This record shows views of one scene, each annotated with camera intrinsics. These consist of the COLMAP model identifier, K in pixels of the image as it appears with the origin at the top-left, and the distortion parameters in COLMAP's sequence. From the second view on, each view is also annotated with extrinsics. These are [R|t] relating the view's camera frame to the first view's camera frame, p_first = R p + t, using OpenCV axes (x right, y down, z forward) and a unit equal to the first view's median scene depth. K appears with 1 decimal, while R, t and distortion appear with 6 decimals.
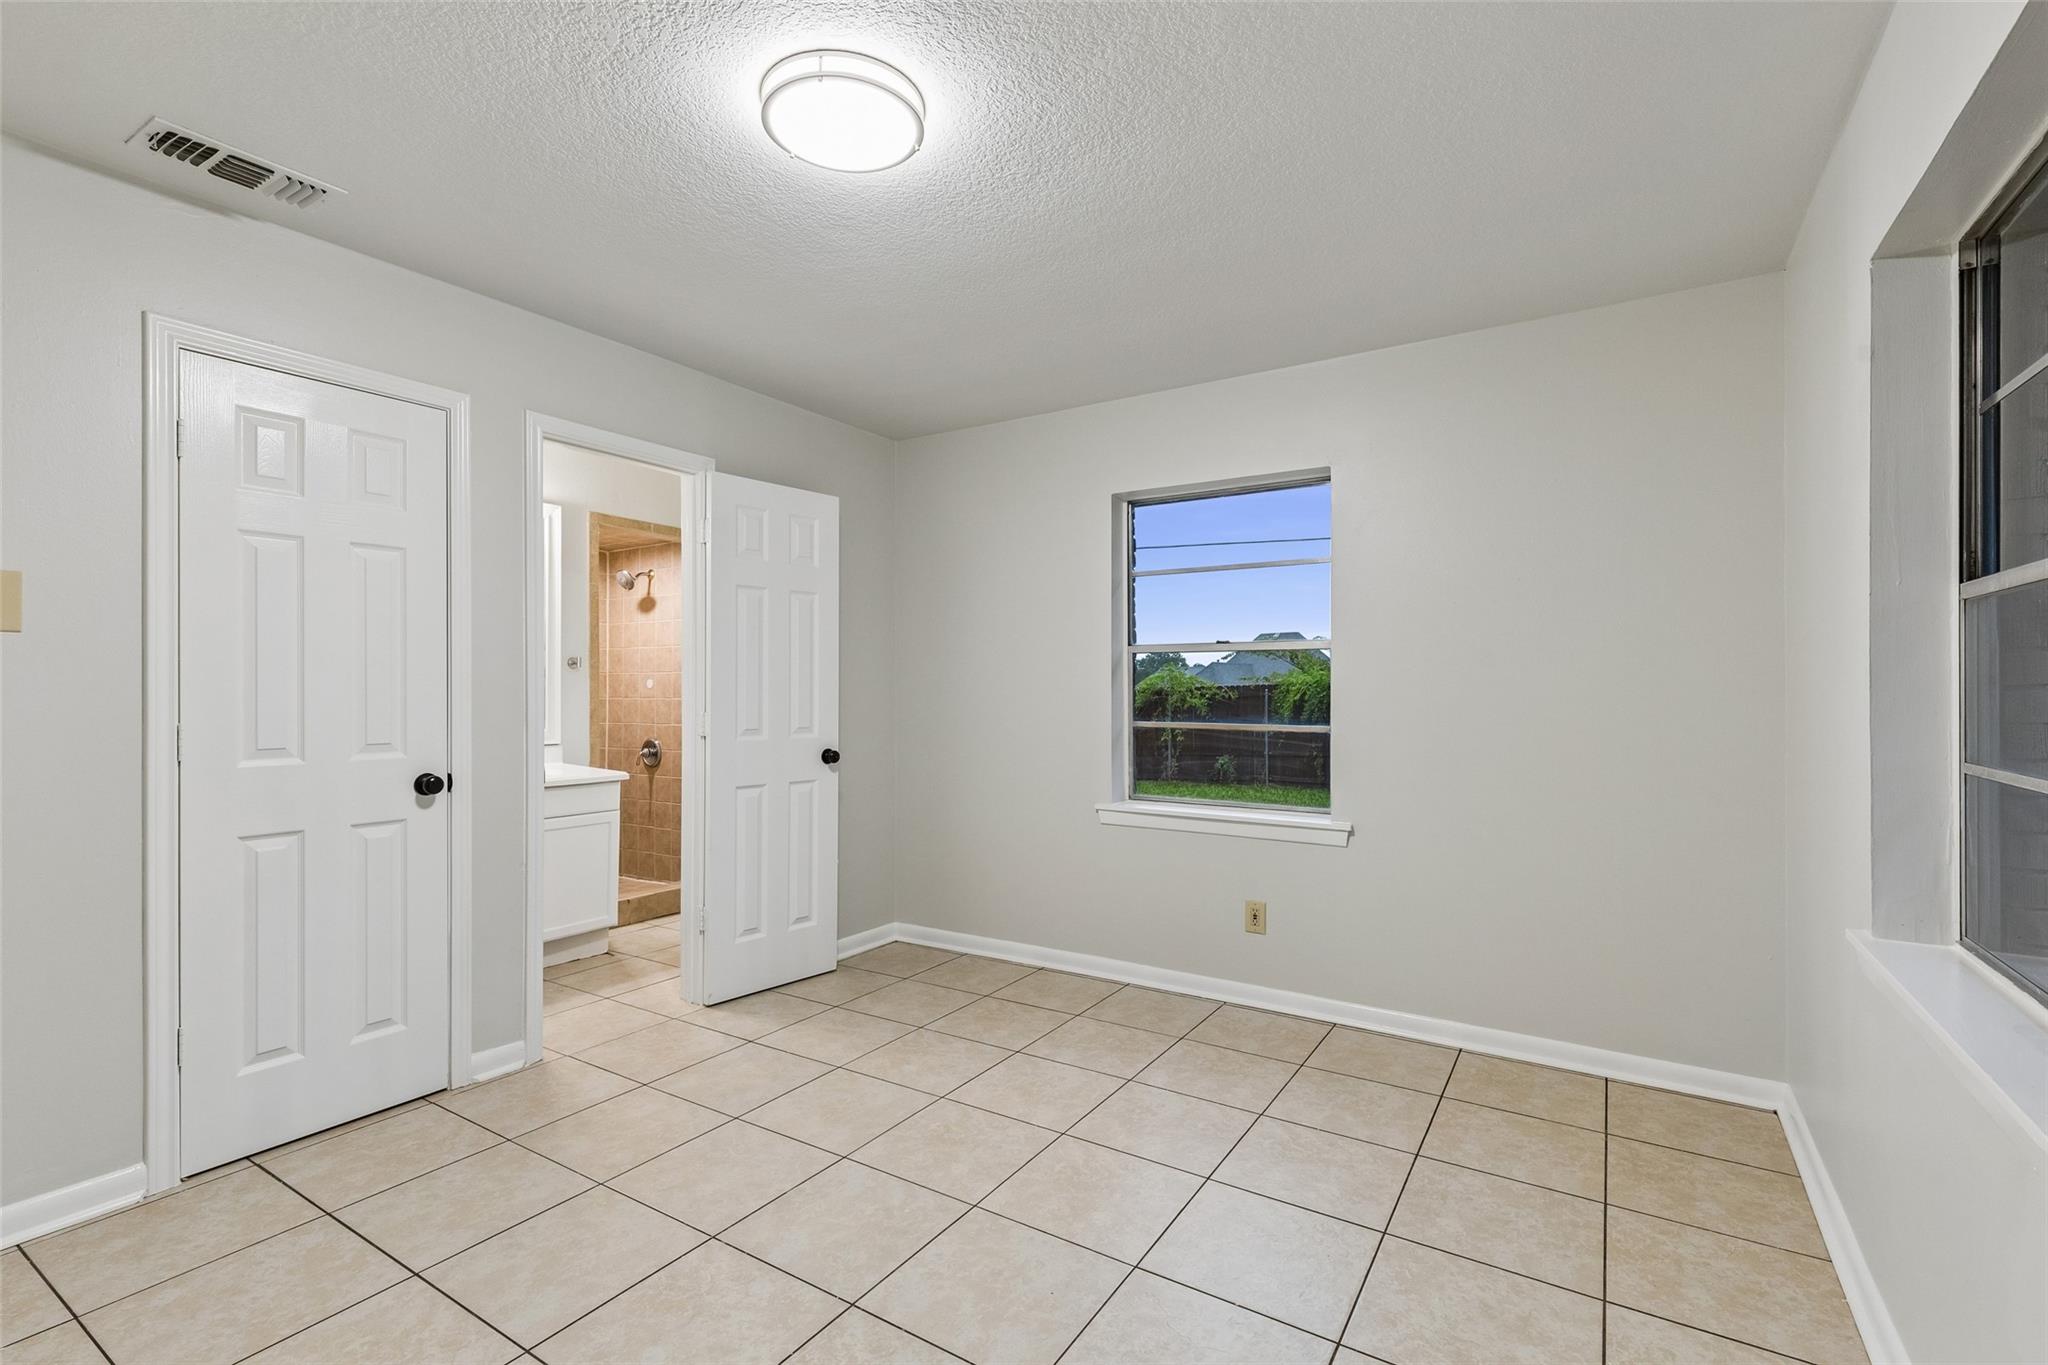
lens RADIAL K [[921.1, 0, 1018.9], [0, 921.1, 690.8], [0, 0, 1]] dist [0.004791, 0.000202]
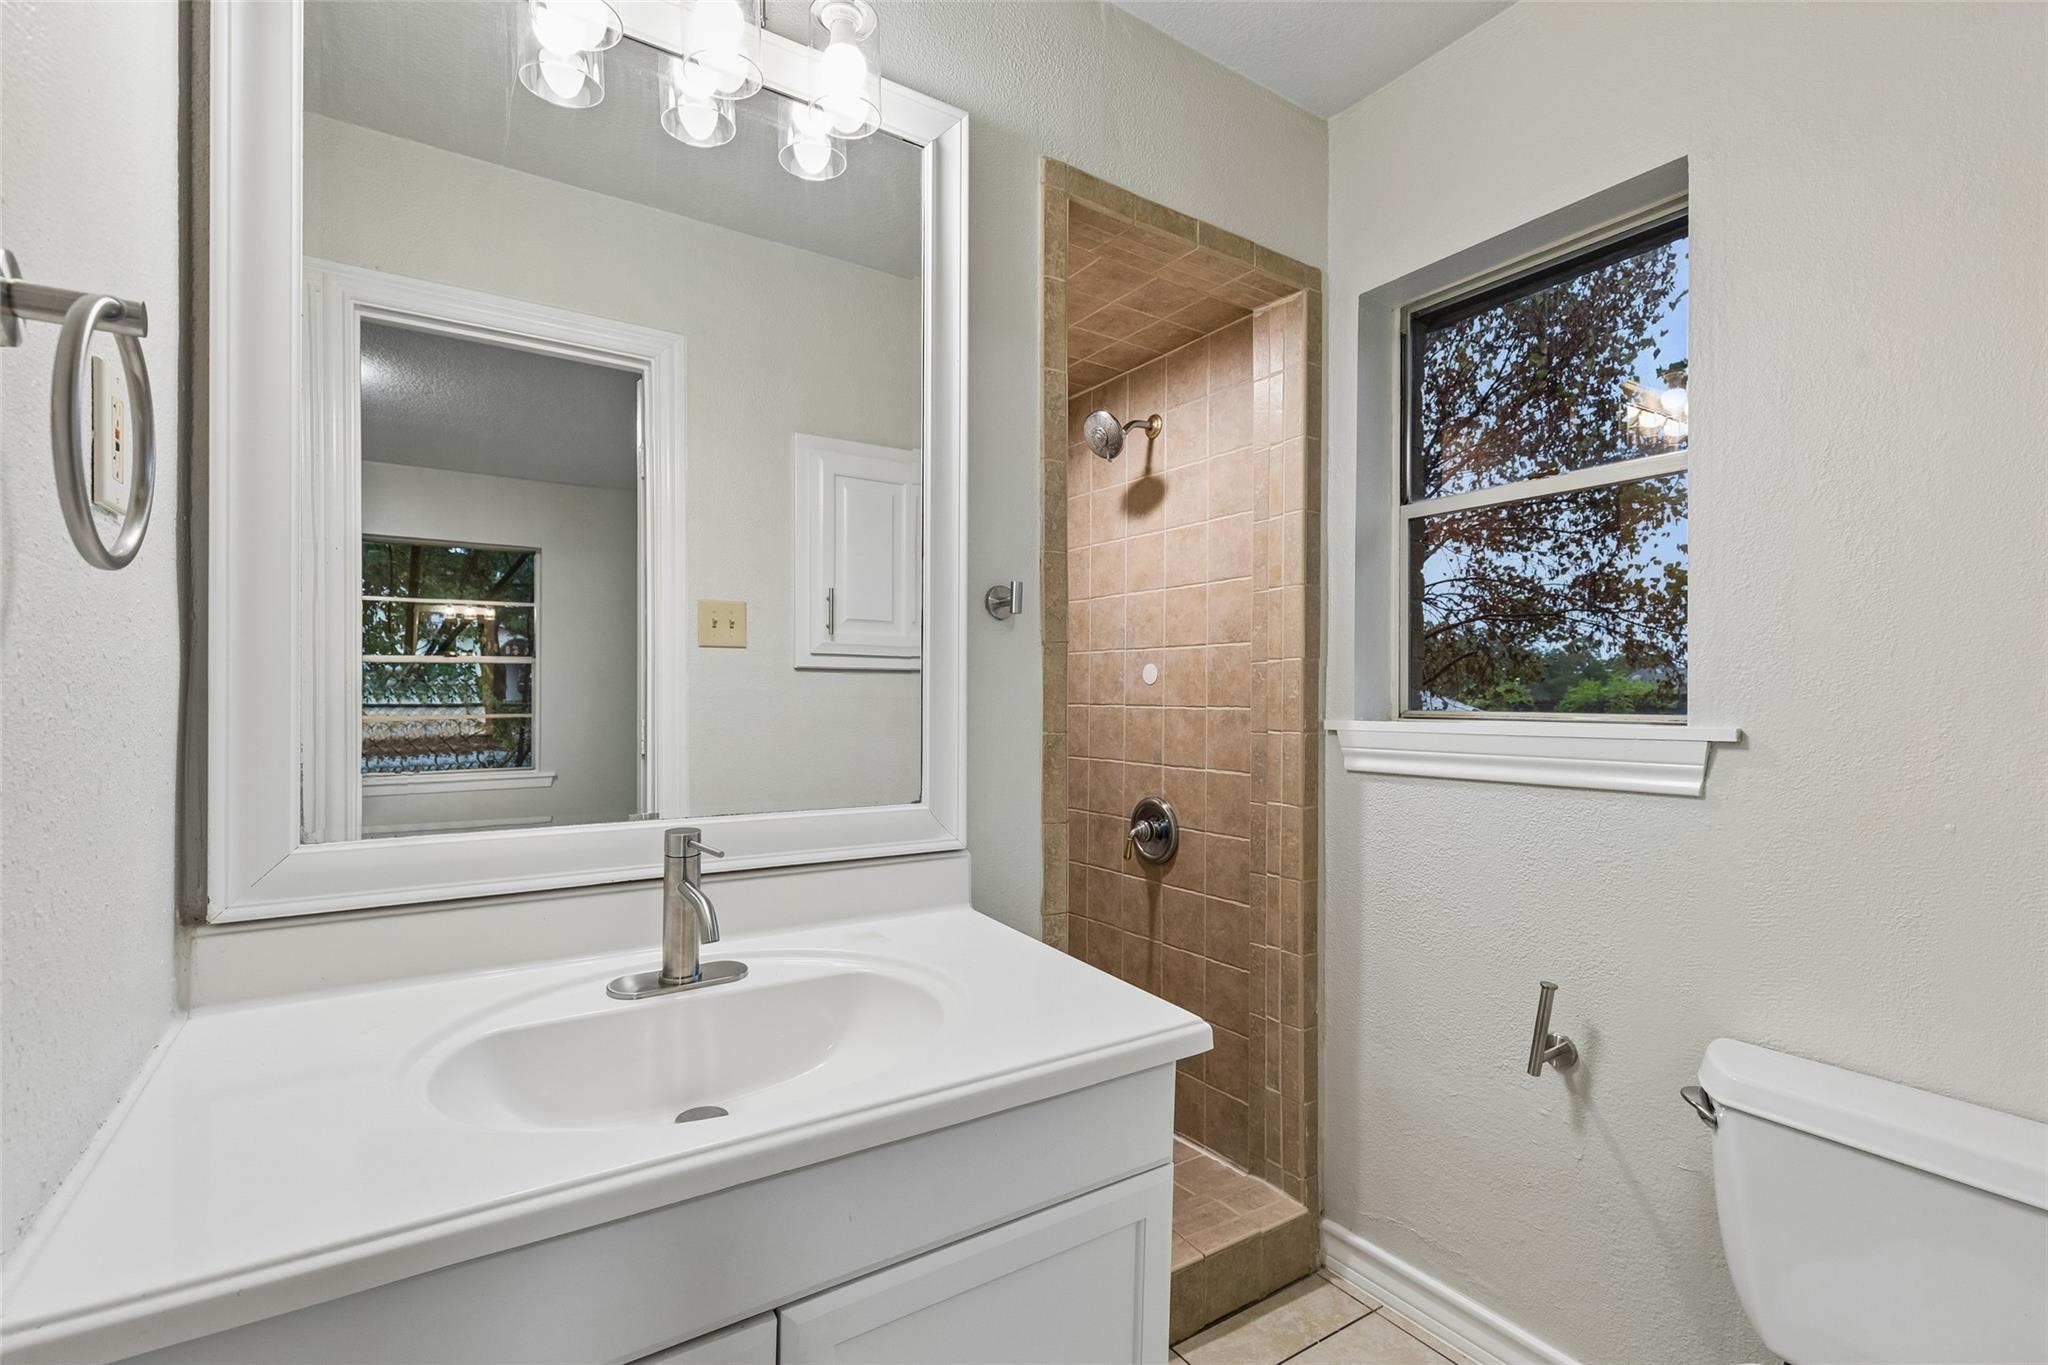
lens RADIAL K [[921.1, 0, 1018.9], [0, 921.1, 690.8], [0, 0, 1]] dist [0.004791, 0.000202]
pose [[0.915016, 0.002454, -0.403410, -0.503850], [-0.003847, 0.999989, -0.002642, 0.003555], [0.403399, 0.003970, 0.915015, 1.026933]]
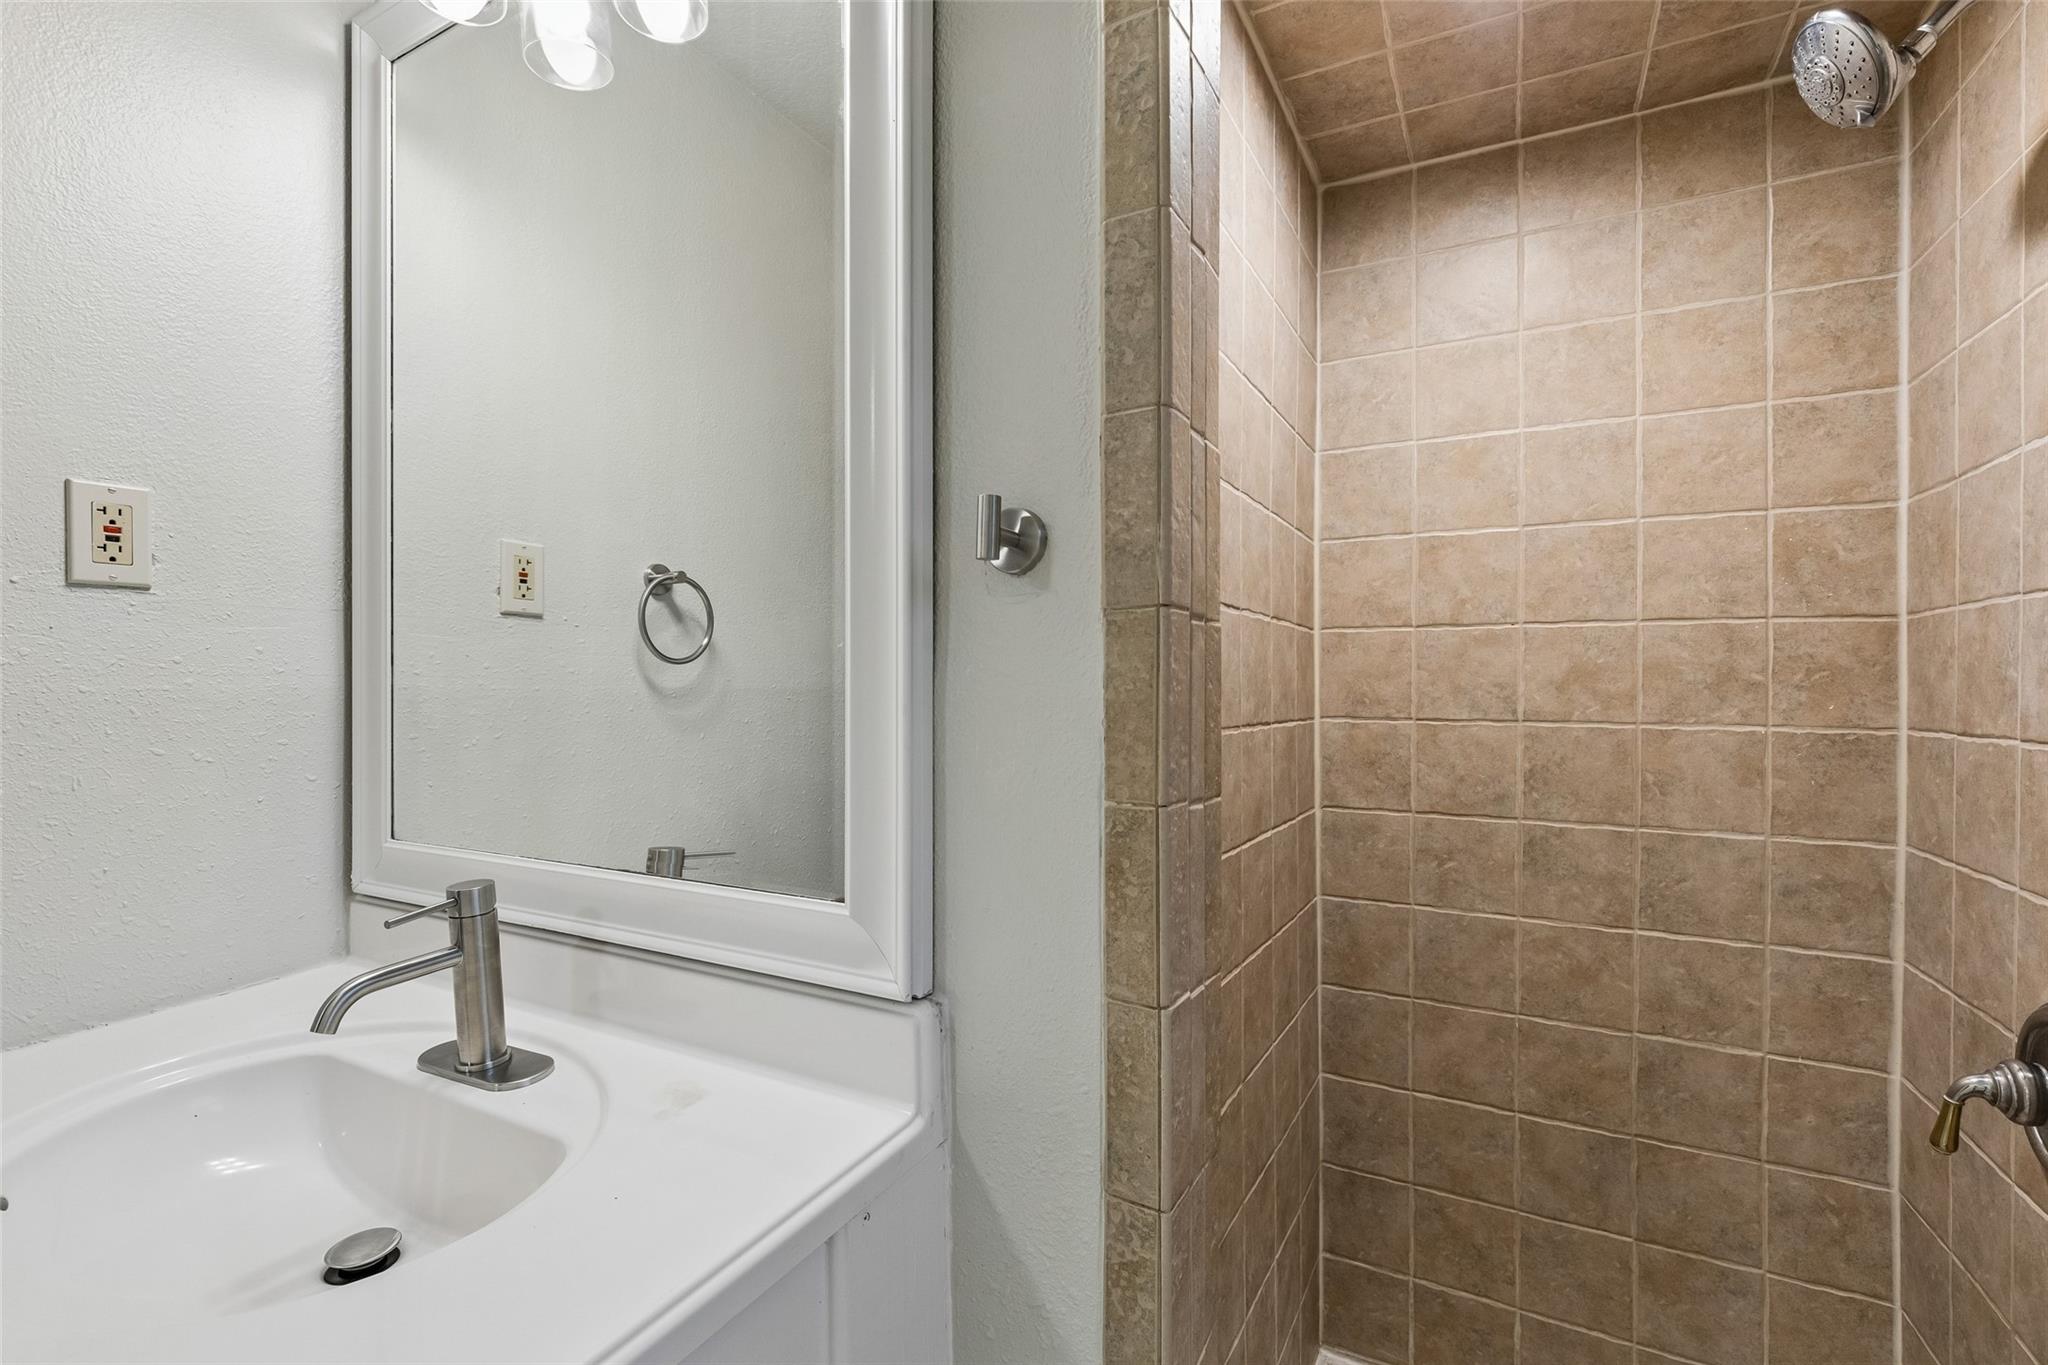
lens RADIAL K [[925.6, 0, 1023.1], [0, 925.6, 688.5], [0, 0, 1]] dist [0.006948, -0.000149]
pose [[0.073496, -0.004167, -0.997287, -0.457805], [0.002900, 0.999988, -0.003965, -0.003546], [0.997291, -0.002601, 0.073507, 1.460772]]
